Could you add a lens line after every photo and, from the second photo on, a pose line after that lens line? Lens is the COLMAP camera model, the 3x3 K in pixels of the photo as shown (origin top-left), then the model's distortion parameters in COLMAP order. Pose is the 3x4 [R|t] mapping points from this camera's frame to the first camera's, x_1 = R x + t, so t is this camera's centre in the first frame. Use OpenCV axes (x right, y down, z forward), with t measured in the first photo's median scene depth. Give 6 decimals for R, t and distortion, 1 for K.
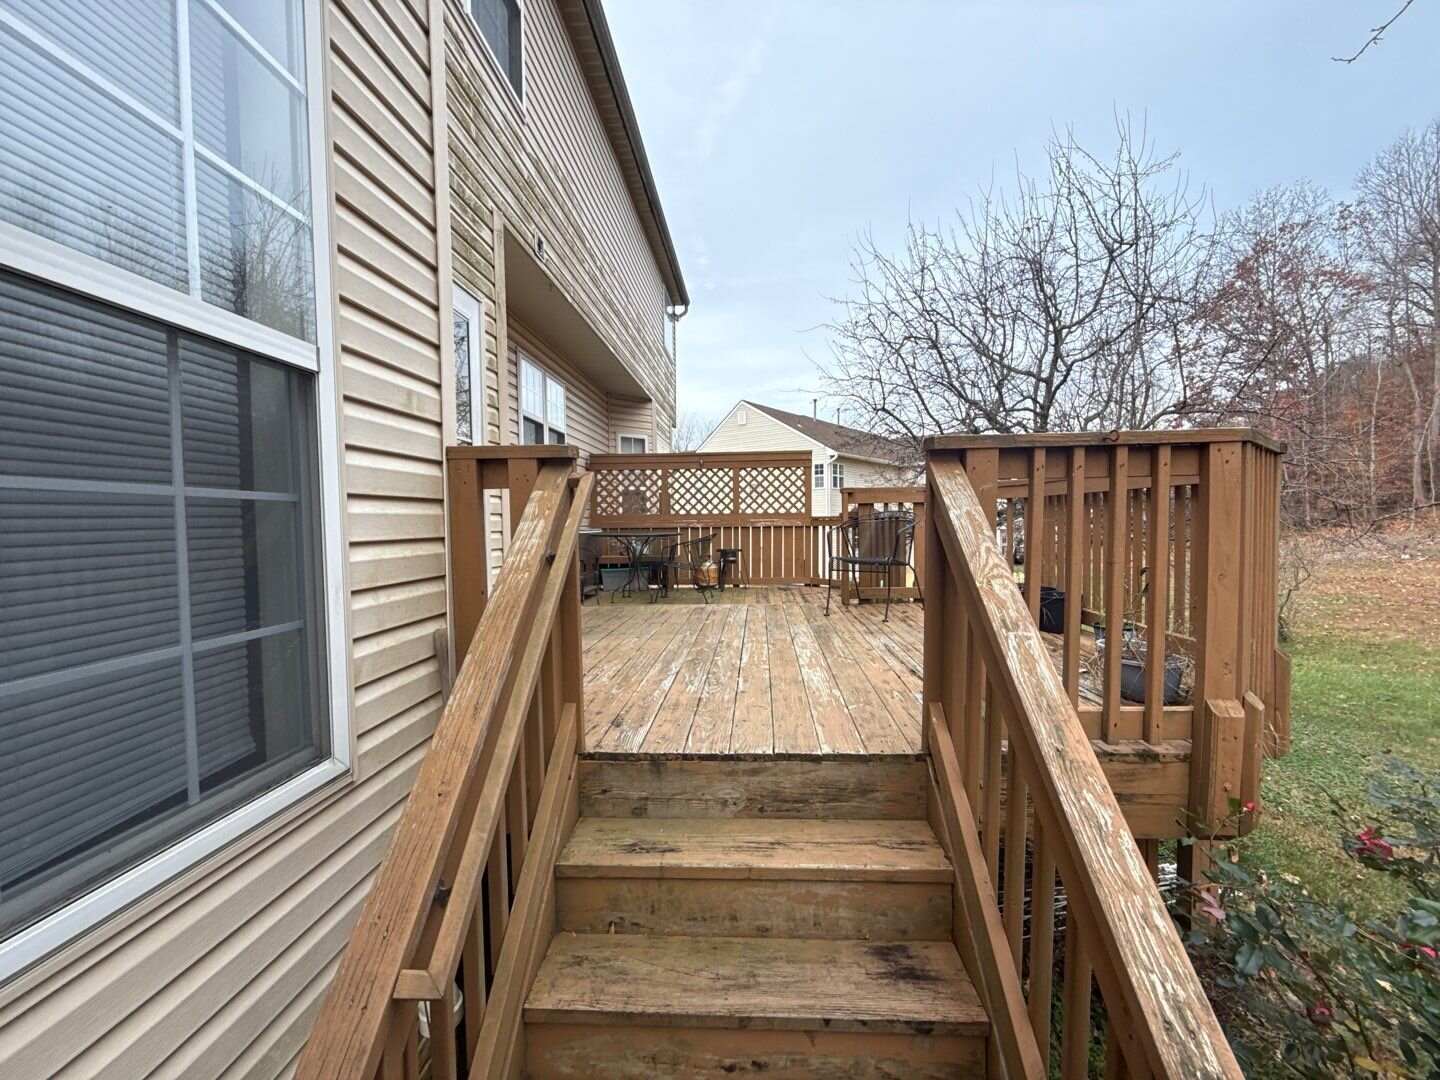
lens RADIAL K [[574.5, 0, 722.3], [0, 574.5, 540.2], [0, 0, 1]] dist [0.000595, -0.000022]
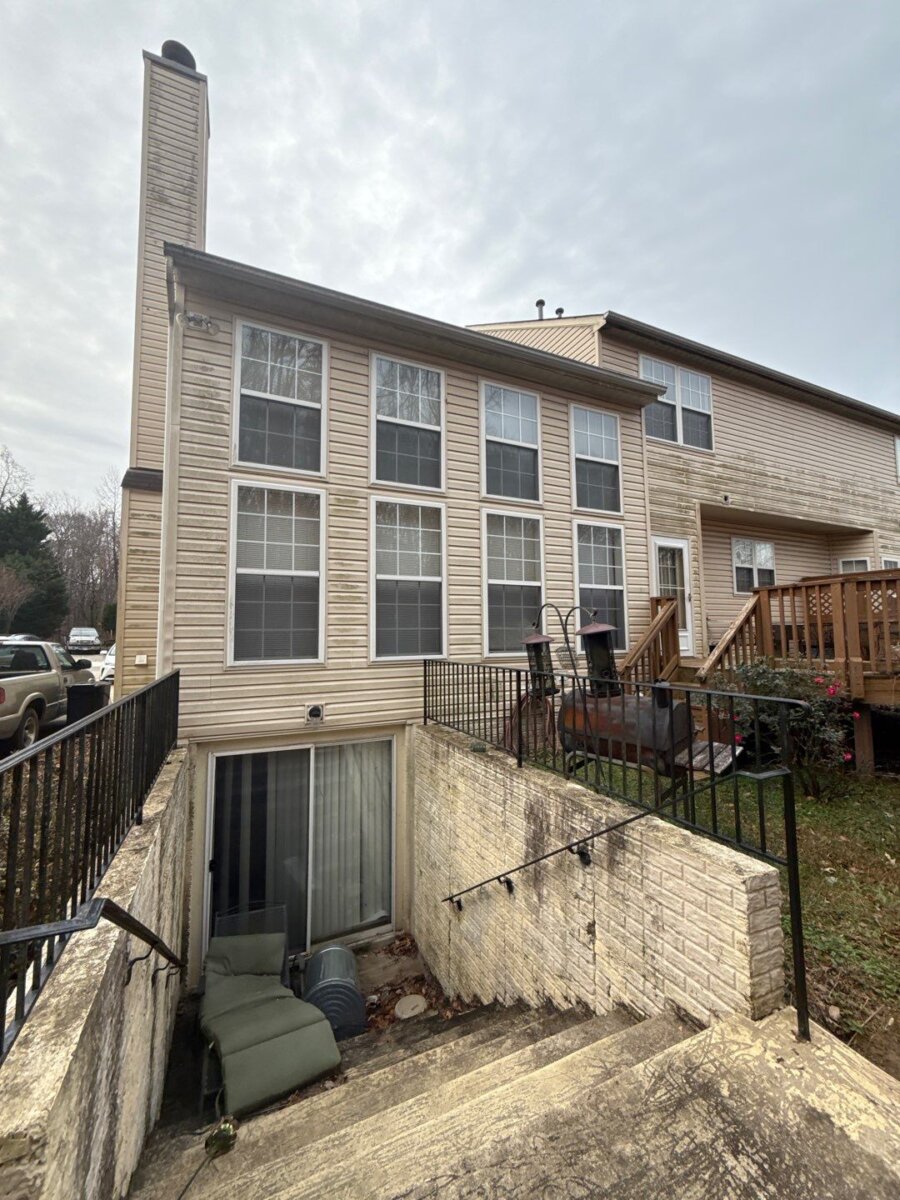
lens RADIAL K [[478.8, 0, 450.5], [0, 478.8, 597.0], [0, 0, 1]] dist [0.000595, -0.000022]
pose [[0.473552, -0.062842, -0.878521, 0.756873], [-0.028421, 0.995842, -0.086554, 0.076398], [0.880307, 0.065957, 0.469796, -0.790308]]
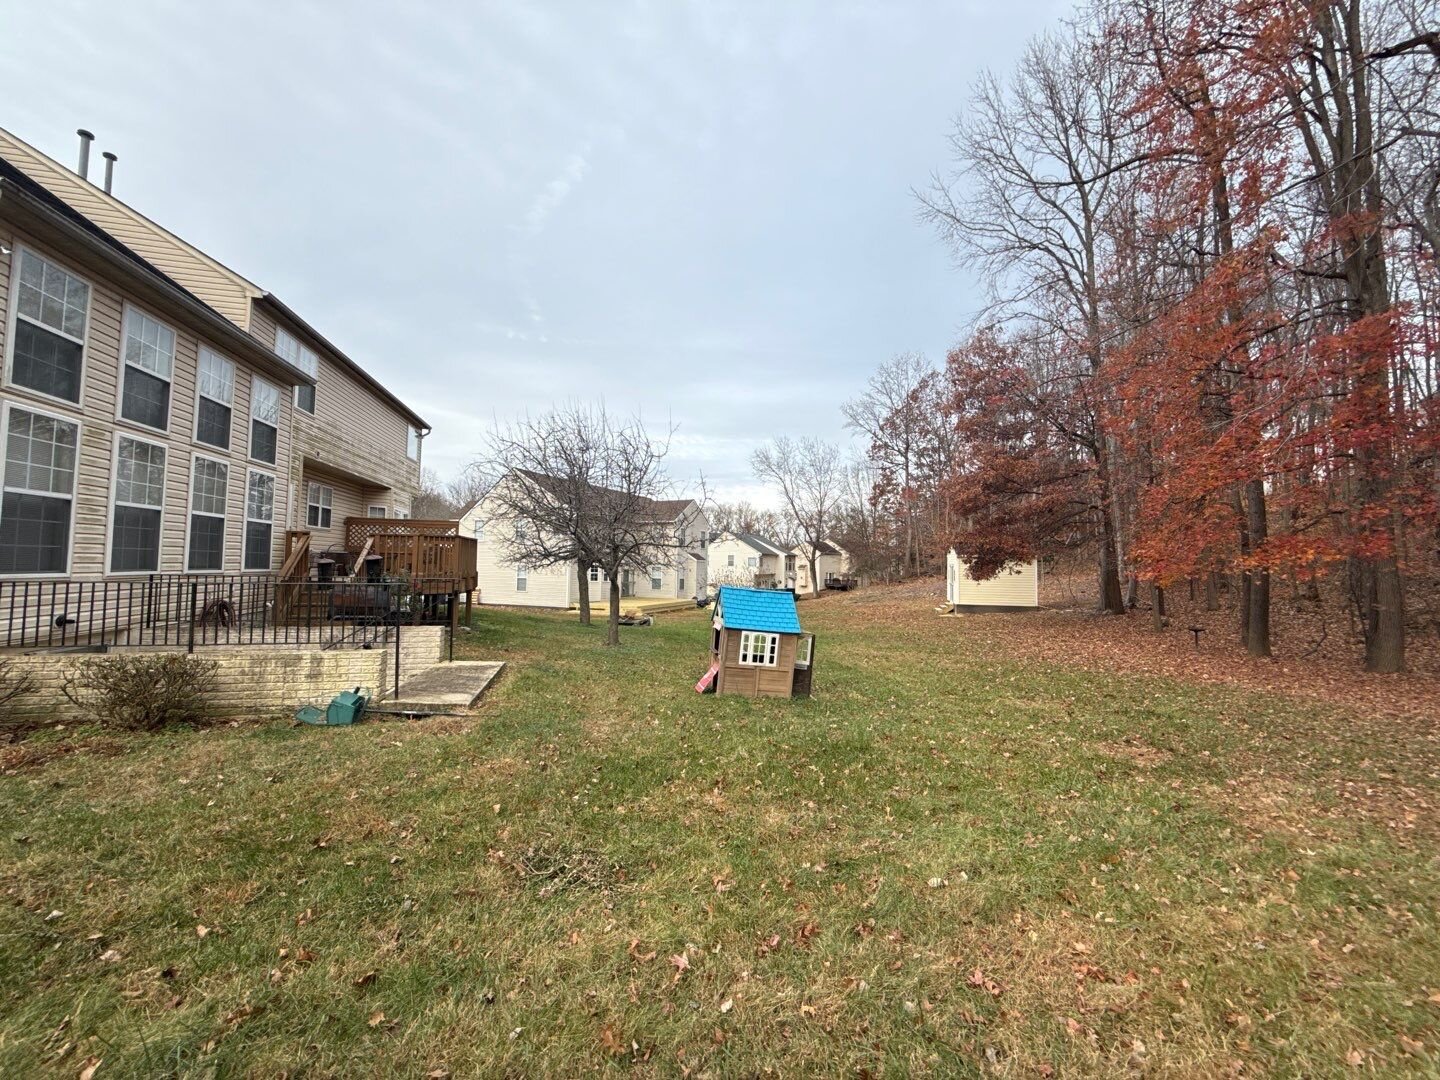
lens RADIAL K [[574.5, 0, 722.0], [0, 574.5, 539.4], [0, 0, 1]] dist [0.000595, -0.000022]
pose [[0.962354, 0.044925, 0.268059, 0.846782], [-0.022986, 0.996164, -0.084429, 0.124354], [-0.270824, 0.075089, 0.959696, -2.204145]]
